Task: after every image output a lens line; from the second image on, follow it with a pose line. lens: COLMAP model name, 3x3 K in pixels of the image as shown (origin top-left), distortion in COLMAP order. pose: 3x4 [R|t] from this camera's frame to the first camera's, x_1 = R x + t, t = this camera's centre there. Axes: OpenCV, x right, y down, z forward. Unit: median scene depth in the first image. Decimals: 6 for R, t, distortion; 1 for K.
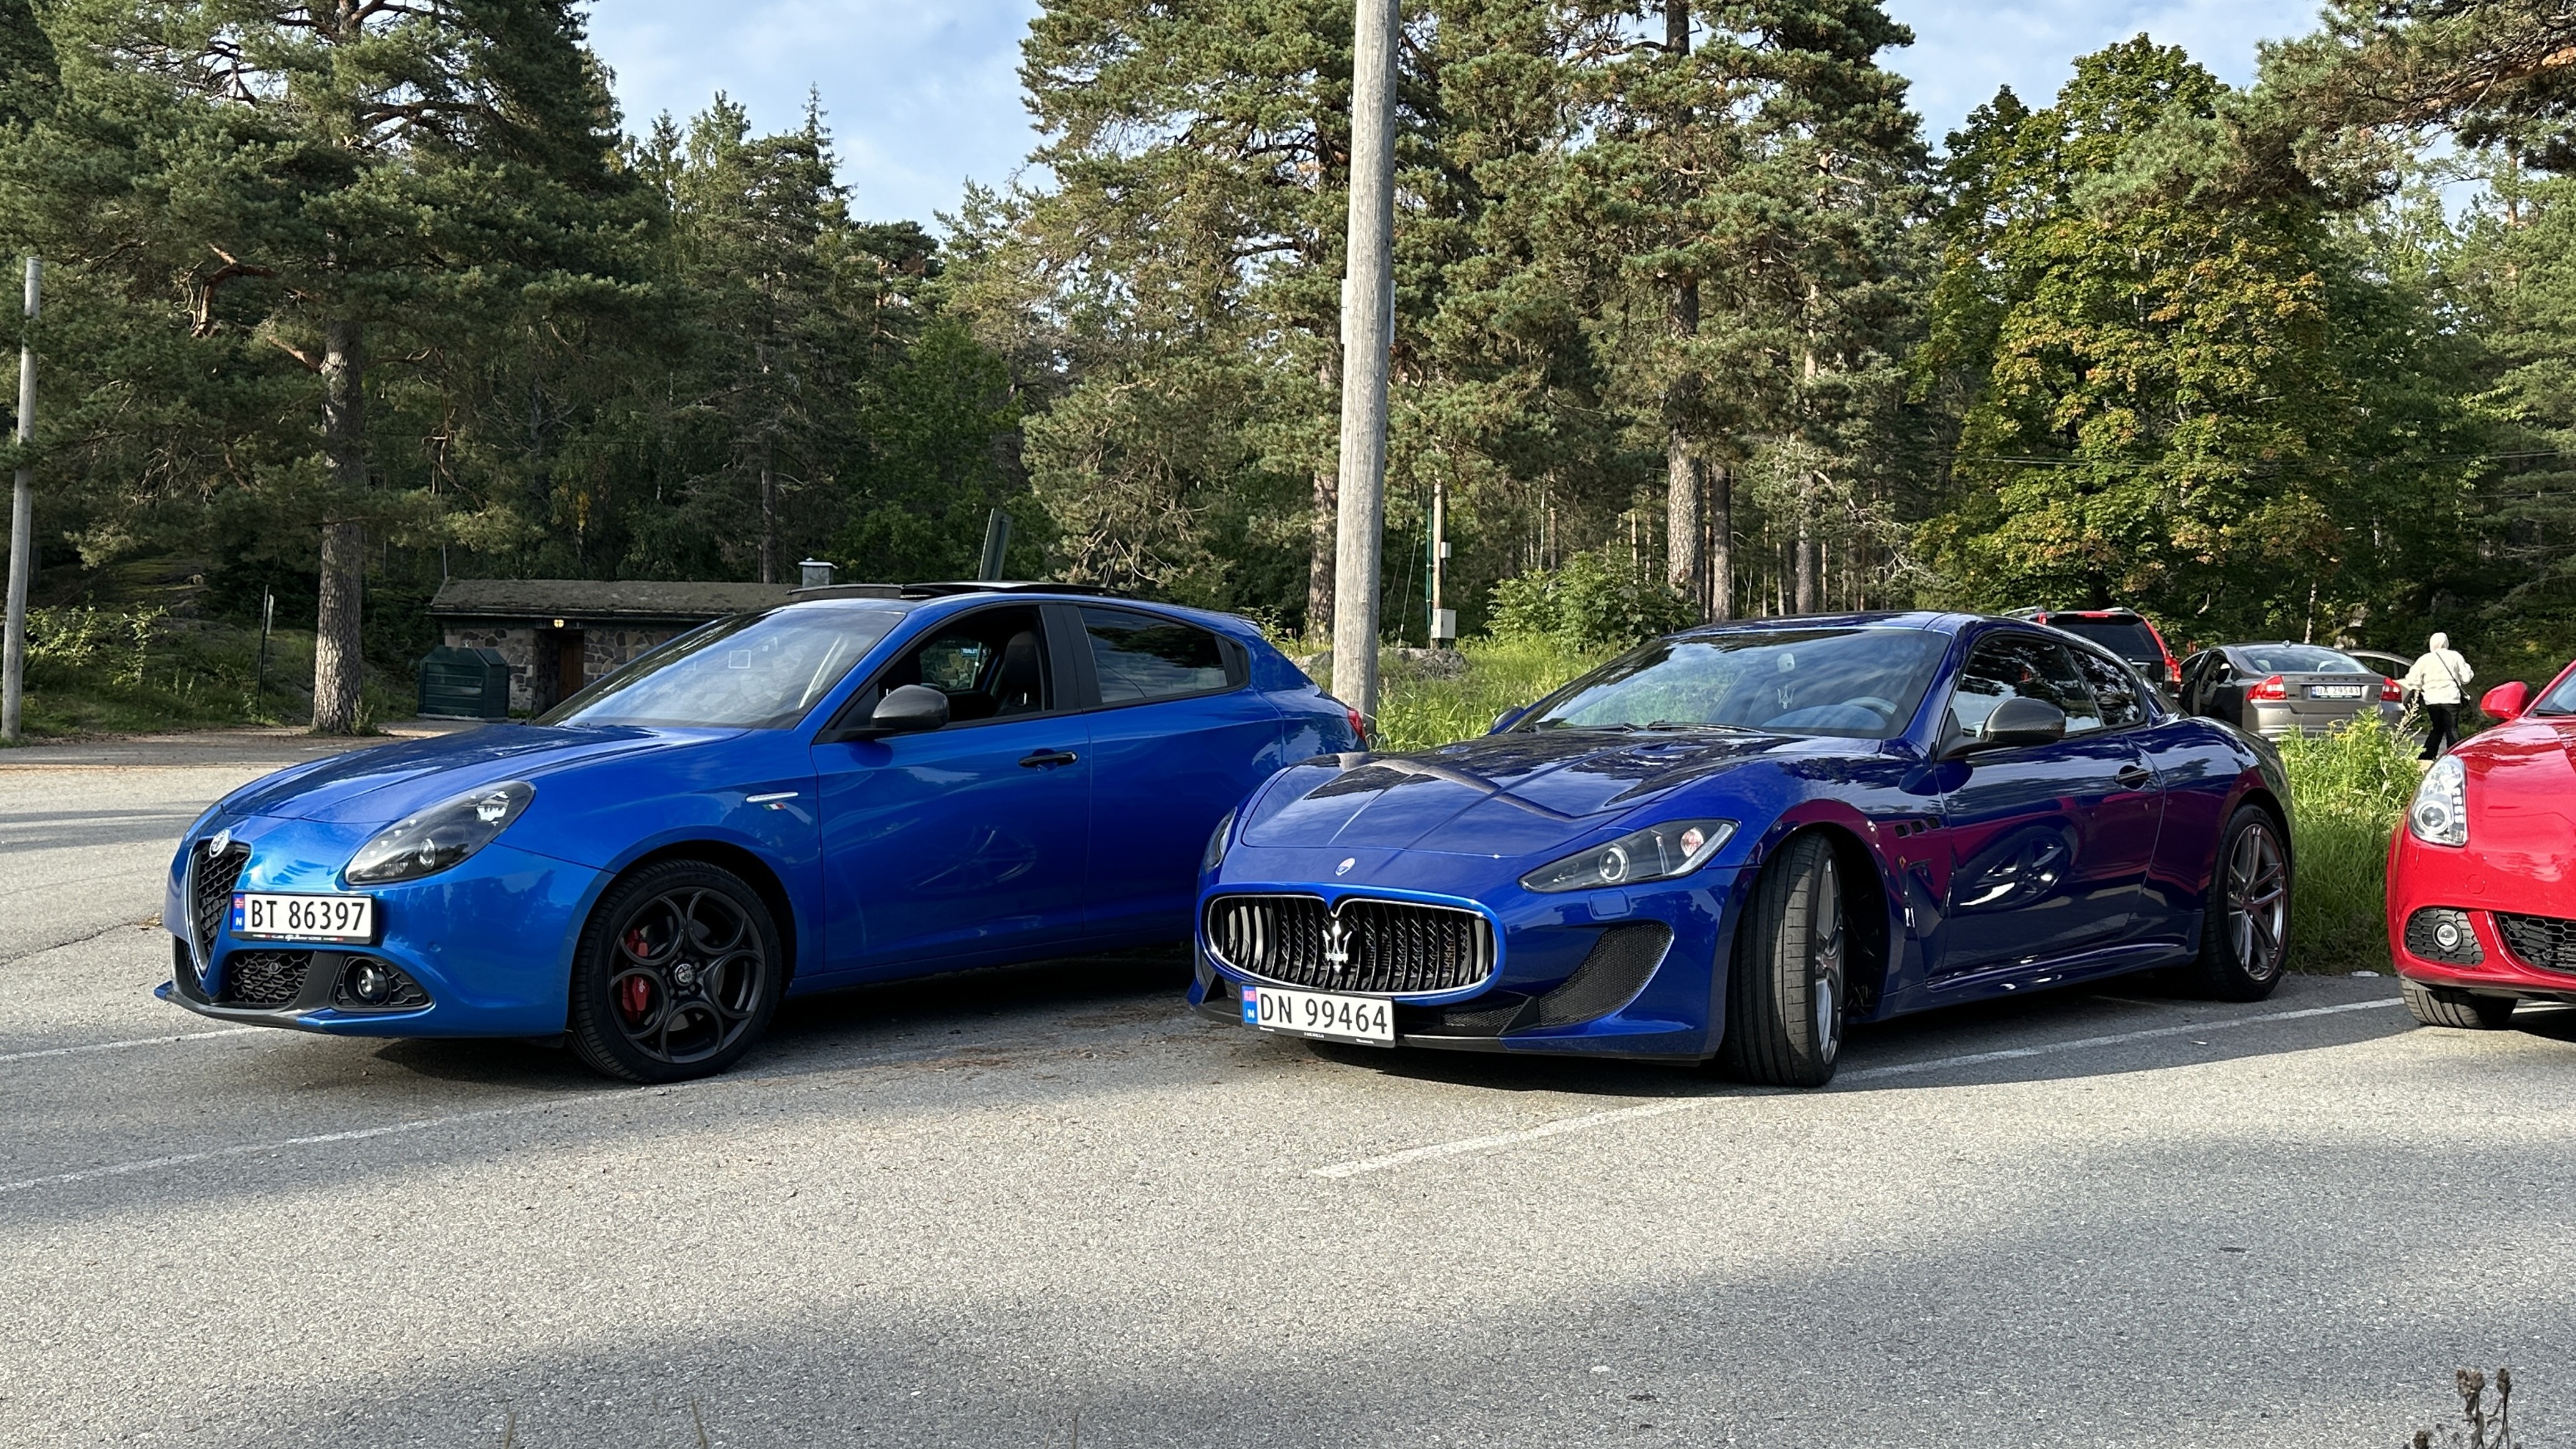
lens RADIAL K [[2283.6, 0, 1361.9], [0, 2283.6, 732.5], [0, 0, 1]] dist [0.013412, -0.023111]
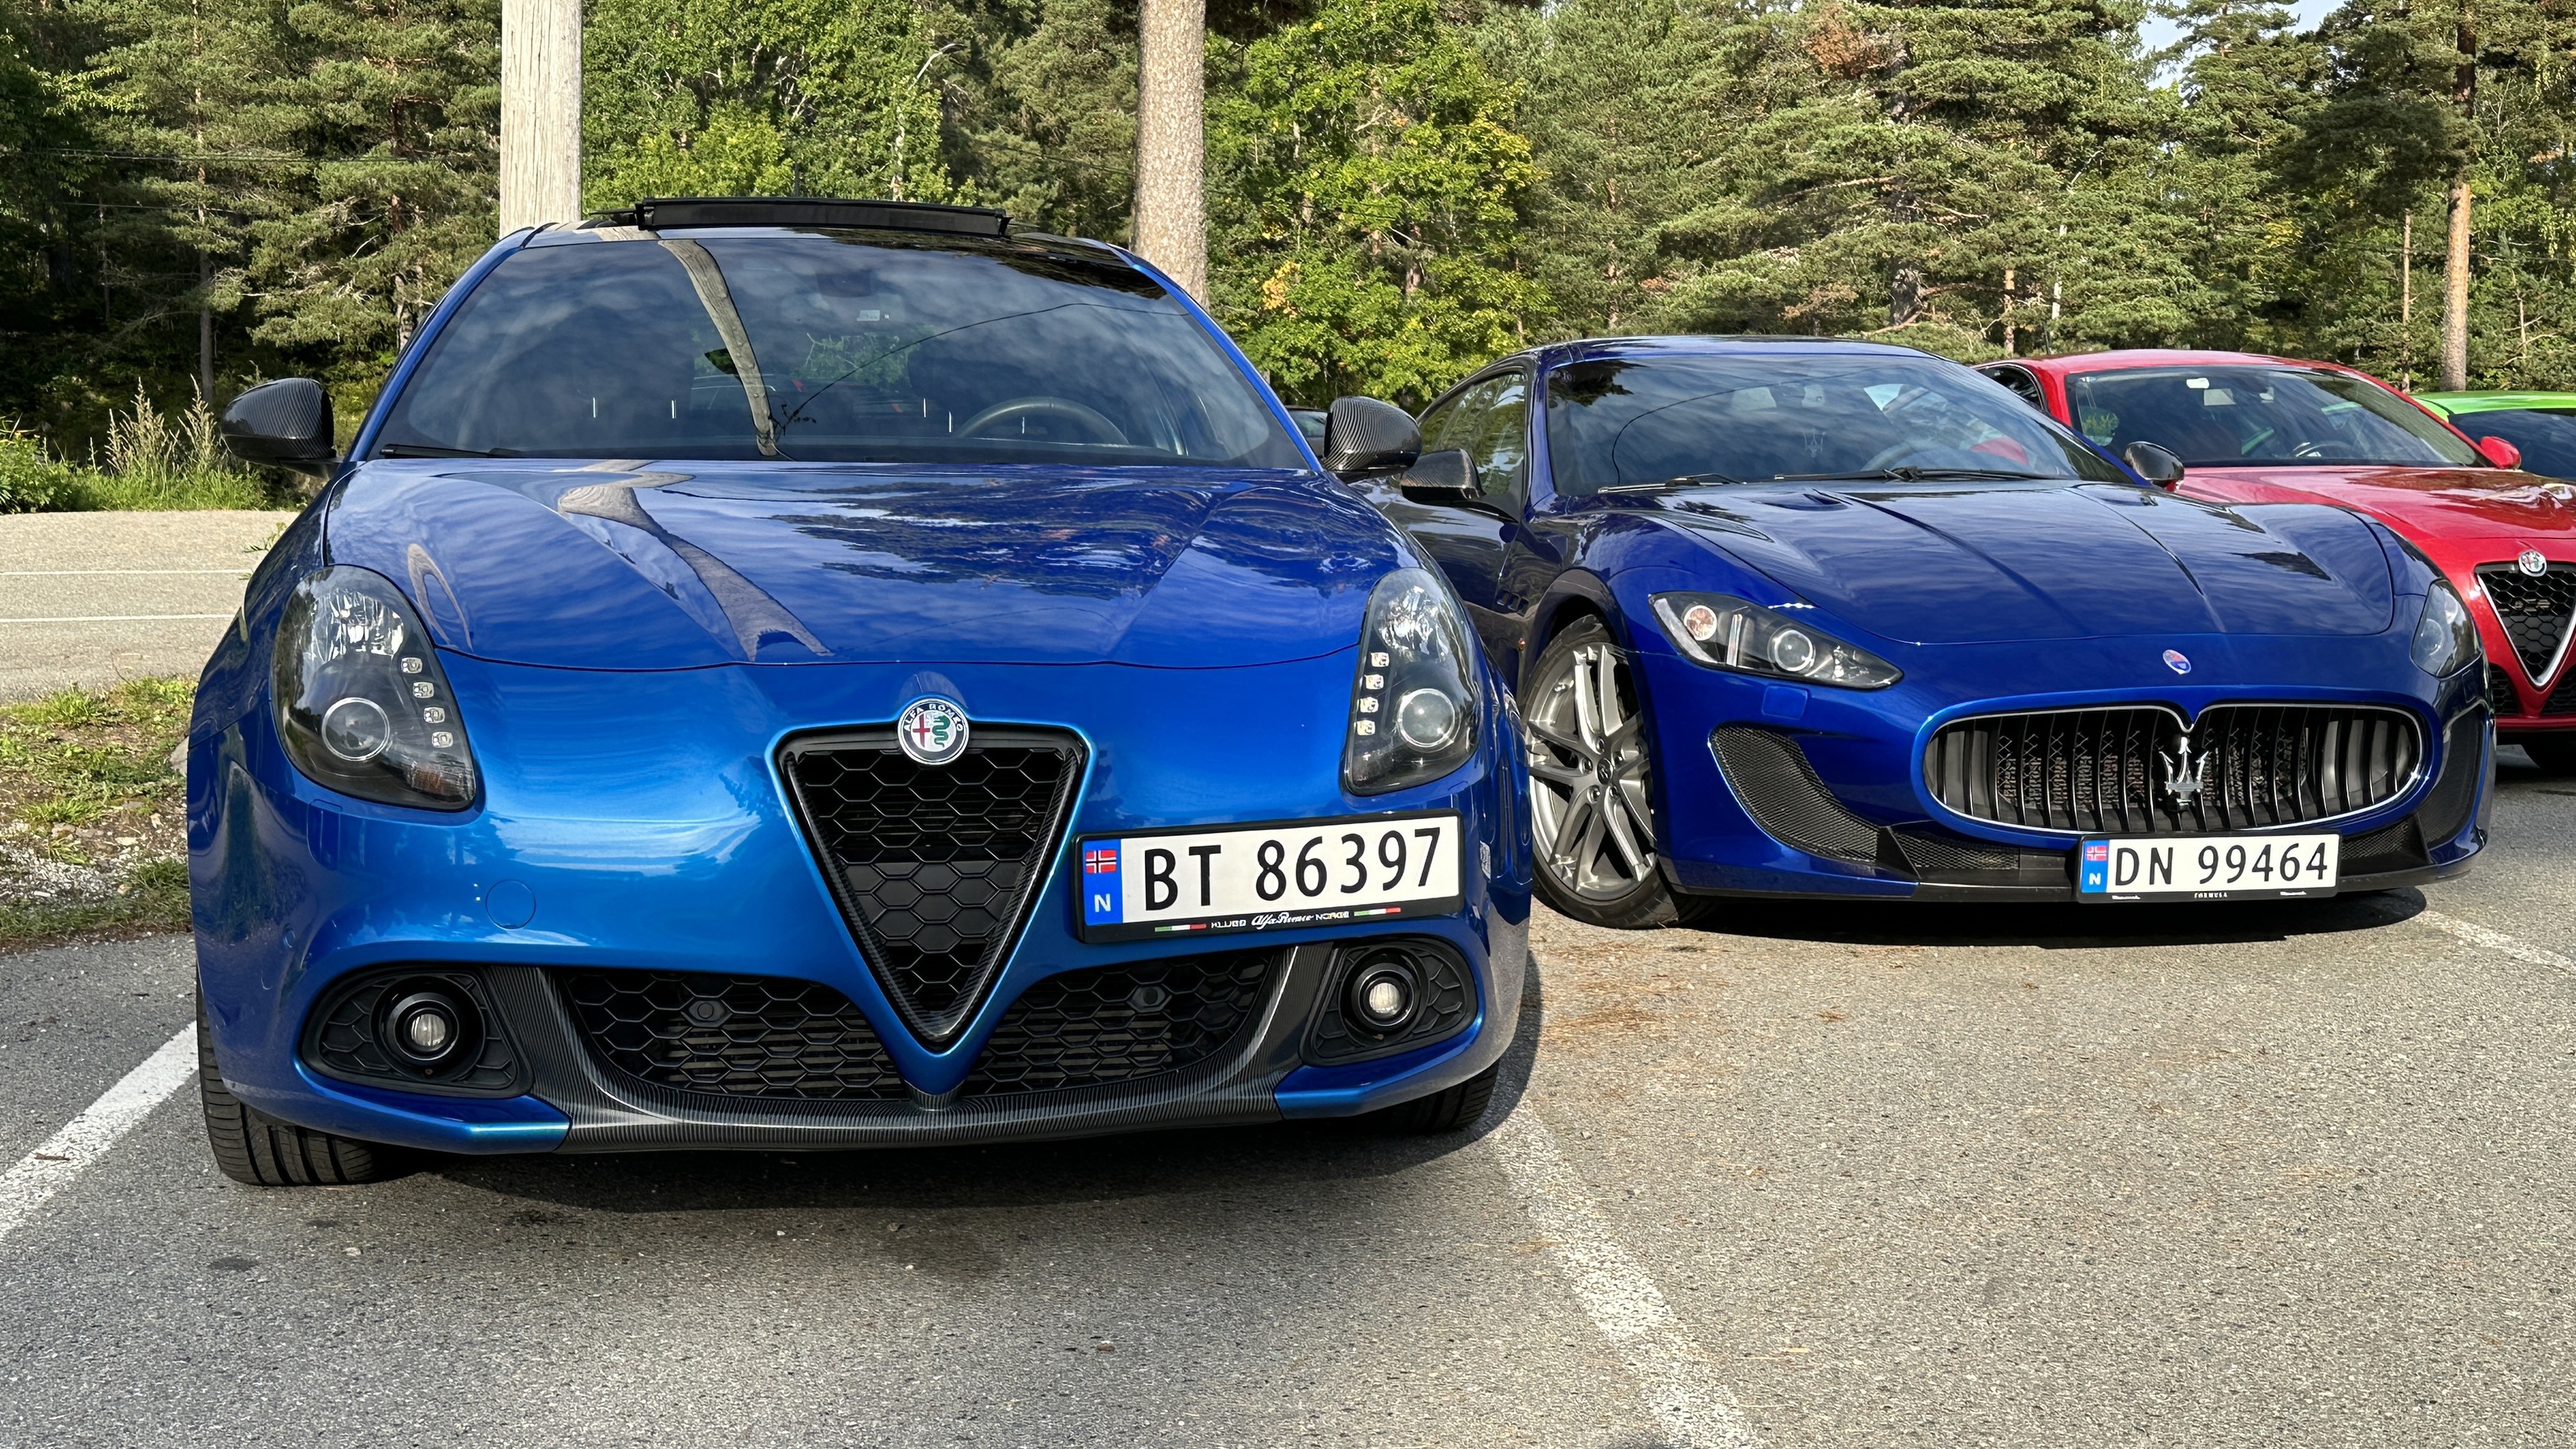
lens RADIAL K [[2942.5, 0, 1303.2], [0, 2942.5, 726.4], [0, 0, 1]] dist [0.063560, 0.000000]
pose [[0.645740, -0.063249, 0.760934, -0.909932], [0.008153, 0.997078, 0.075958, 0.006813], [-0.763514, -0.042845, 0.644368, 0.622841]]
